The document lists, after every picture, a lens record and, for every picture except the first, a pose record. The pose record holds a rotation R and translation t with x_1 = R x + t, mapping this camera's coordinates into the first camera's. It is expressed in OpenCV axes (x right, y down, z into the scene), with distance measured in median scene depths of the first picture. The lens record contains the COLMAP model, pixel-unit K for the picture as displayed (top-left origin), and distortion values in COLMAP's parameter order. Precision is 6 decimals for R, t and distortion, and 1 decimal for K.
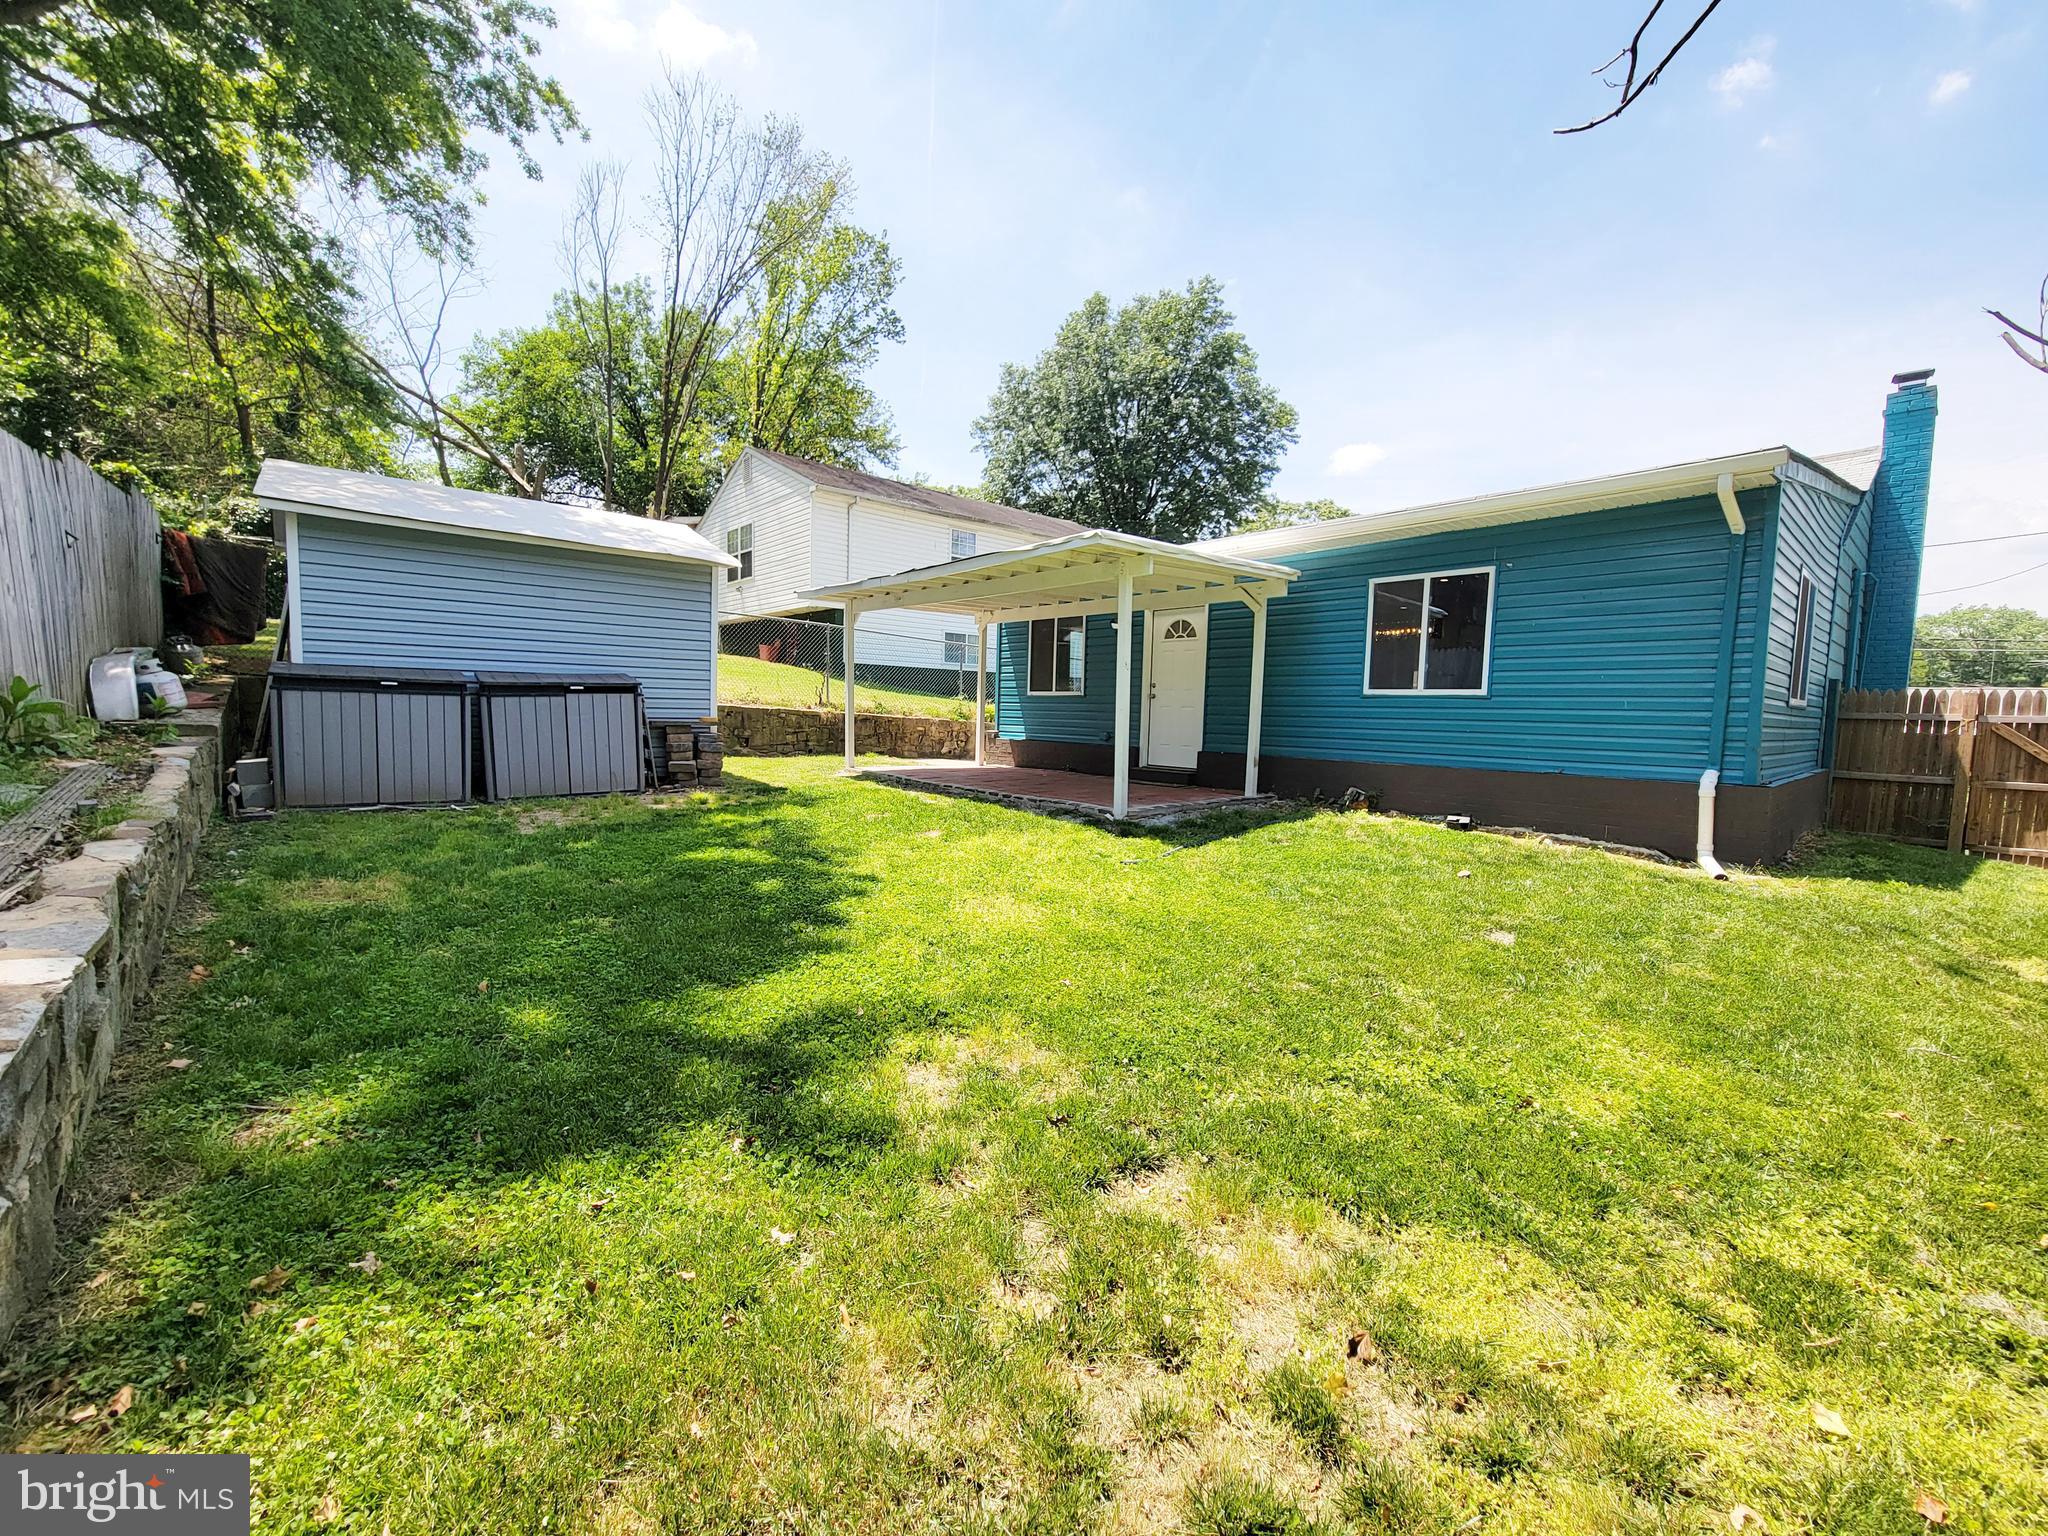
lens RADIAL K [[841.2, 0, 1032.7], [0, 841.2, 767.0], [0, 0, 1]] dist [-0.003952, 0.001689]
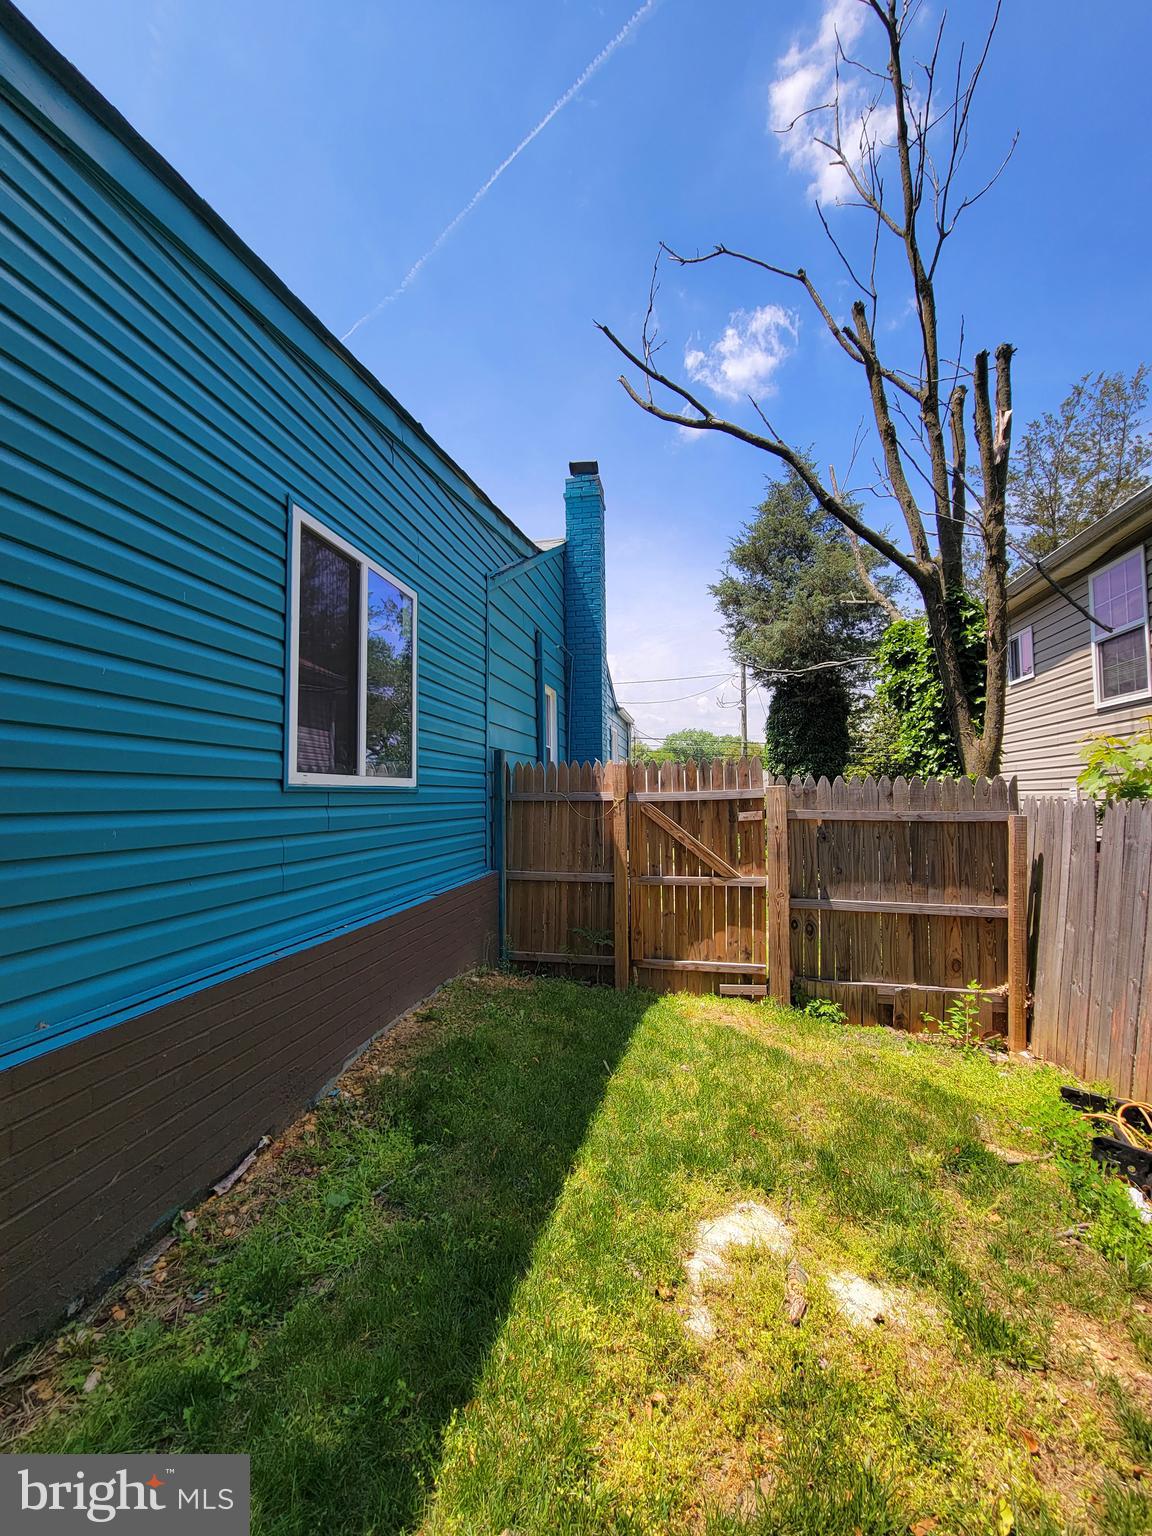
lens RADIAL K [[630.9, 0, 573.3], [0, 630.9, 771.8], [0, 0, 1]] dist [-0.003952, 0.001689]
pose [[0.800561, -0.003216, 0.599243, 0.705512], [0.071273, 0.993398, -0.089887, -0.030749], [-0.594998, 0.114670, 0.795505, 0.535670]]
